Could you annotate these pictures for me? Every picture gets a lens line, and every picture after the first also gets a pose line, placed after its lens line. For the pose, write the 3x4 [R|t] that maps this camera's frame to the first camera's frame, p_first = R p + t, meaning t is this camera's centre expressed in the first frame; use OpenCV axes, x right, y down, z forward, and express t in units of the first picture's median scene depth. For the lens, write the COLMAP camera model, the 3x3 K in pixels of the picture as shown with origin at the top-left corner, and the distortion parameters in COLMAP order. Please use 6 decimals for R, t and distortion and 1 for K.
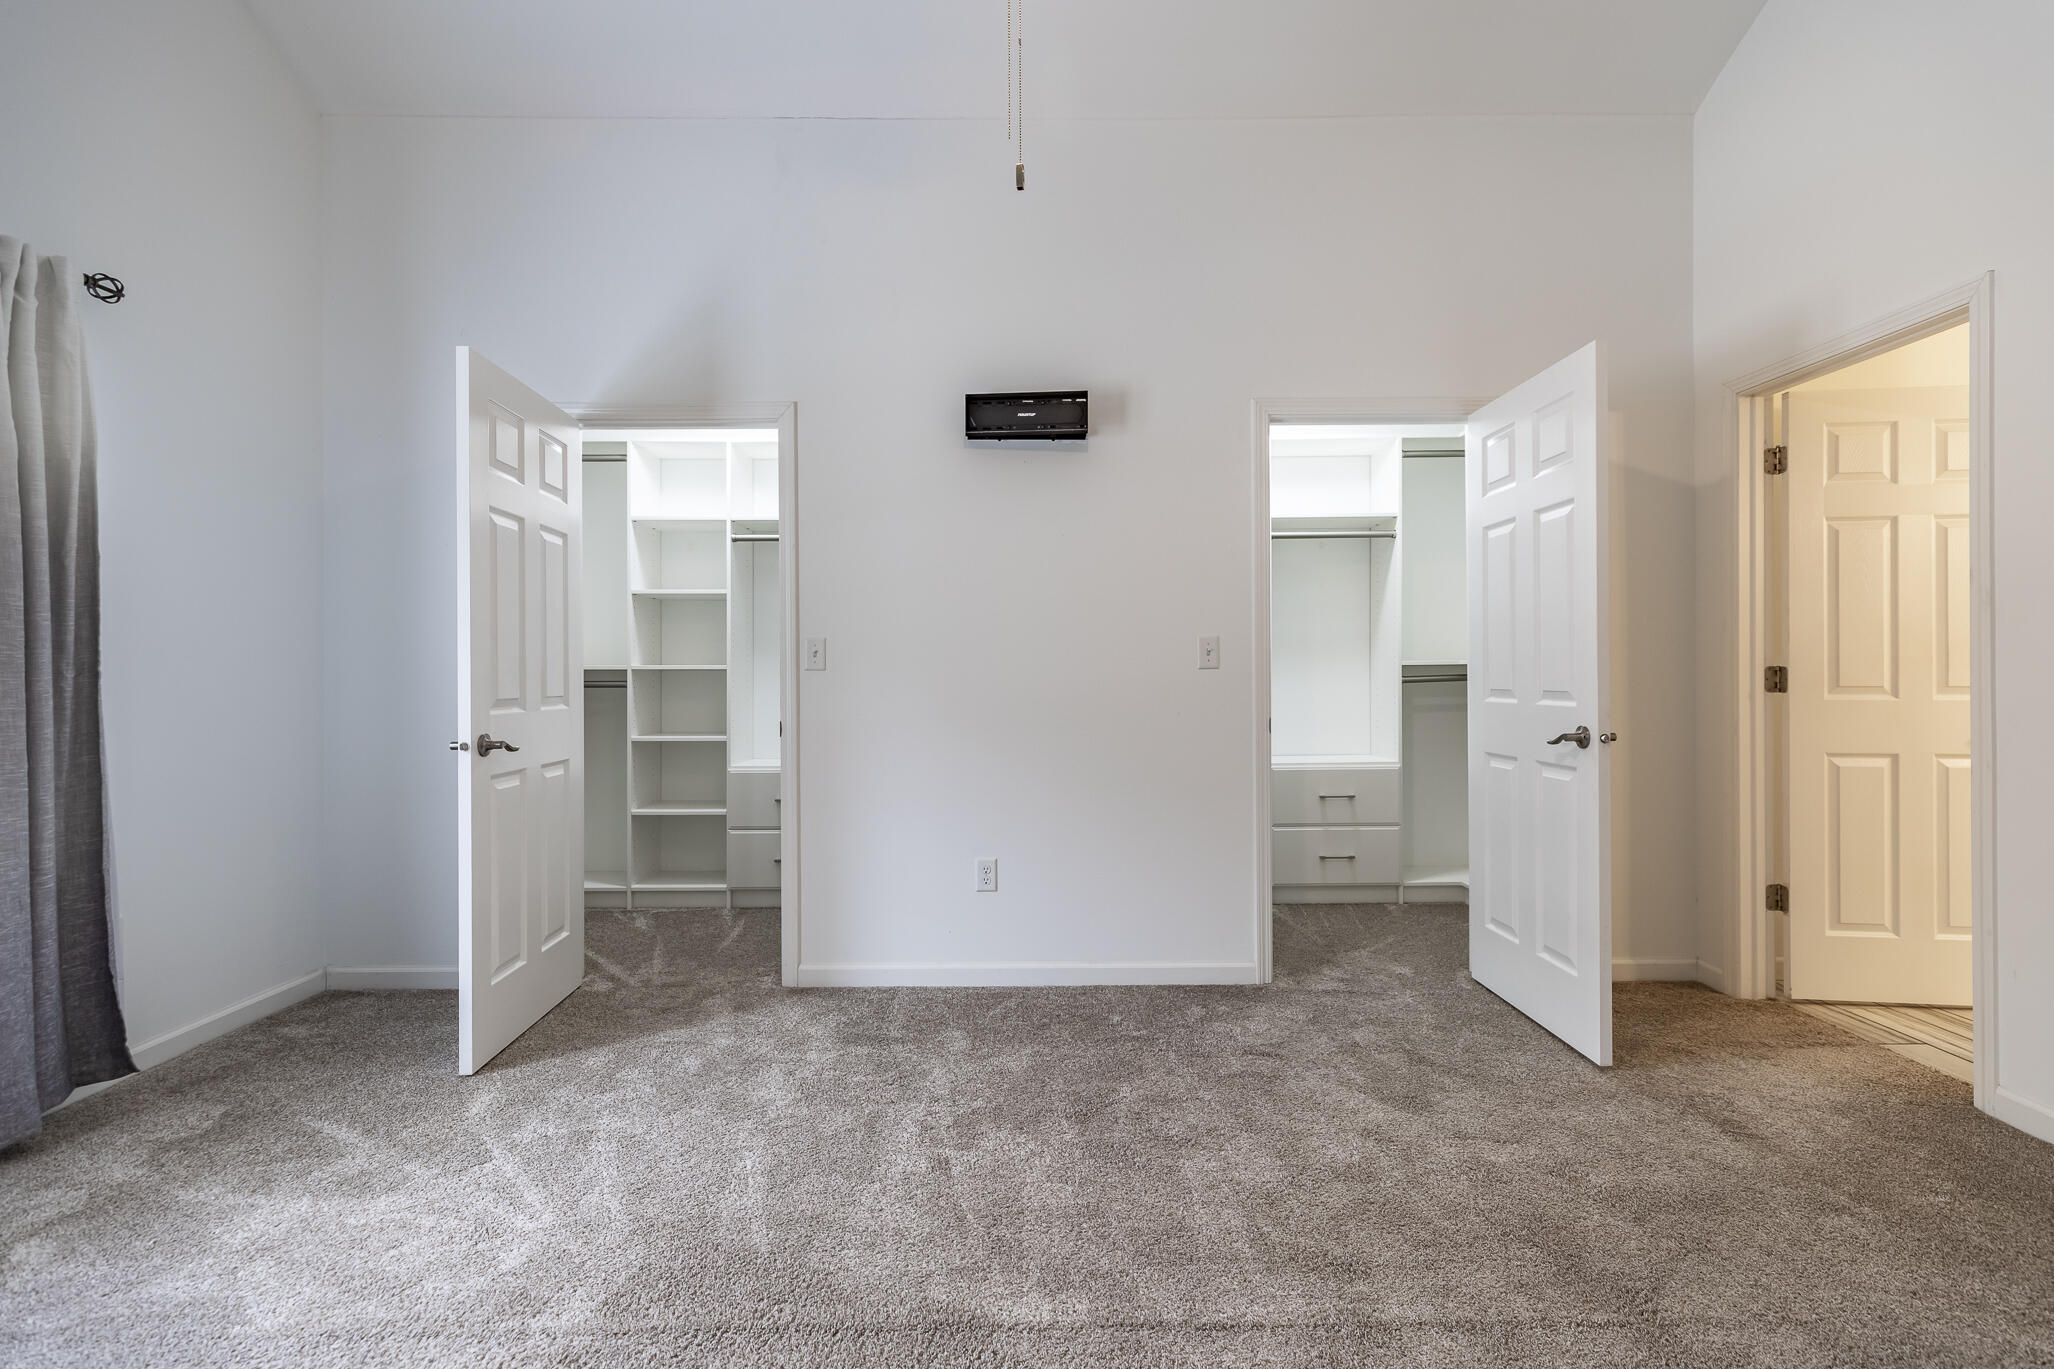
lens RADIAL K [[918.9, 0, 1034.3], [0, 918.9, 672.5], [0, 0, 1]] dist [0.005882, -0.000092]
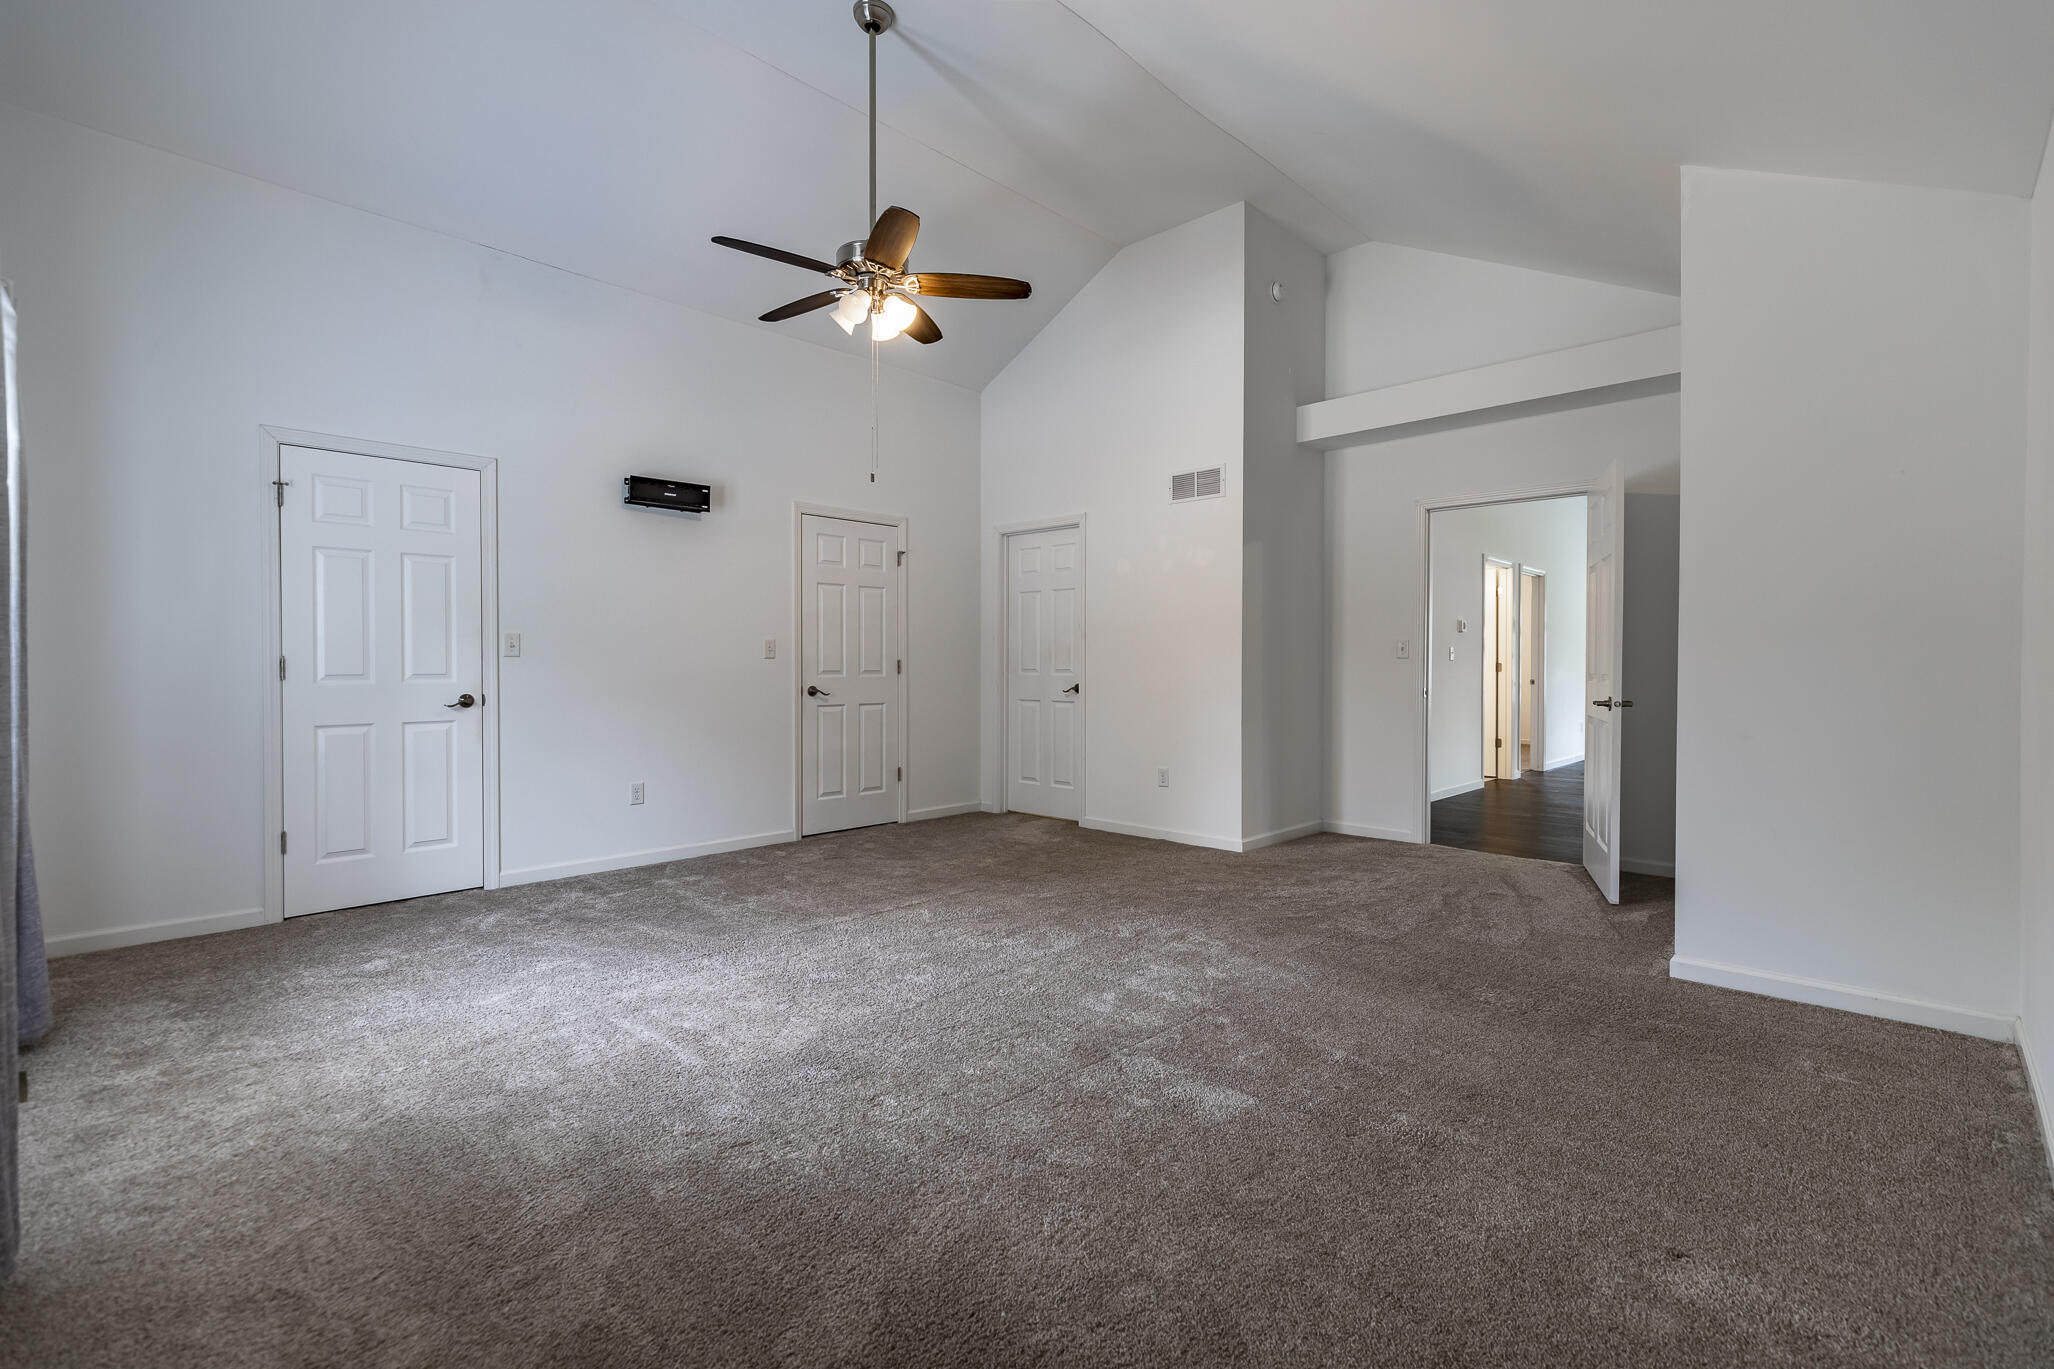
lens RADIAL K [[918.9, 0, 1034.3], [0, 918.9, 672.5], [0, 0, 1]] dist [0.005882, -0.000092]
pose [[0.694604, -0.001129, 0.719391, -0.748212], [-0.006878, 0.999943, 0.008210, 0.004527], [-0.719359, -0.010651, 0.694556, -0.566320]]
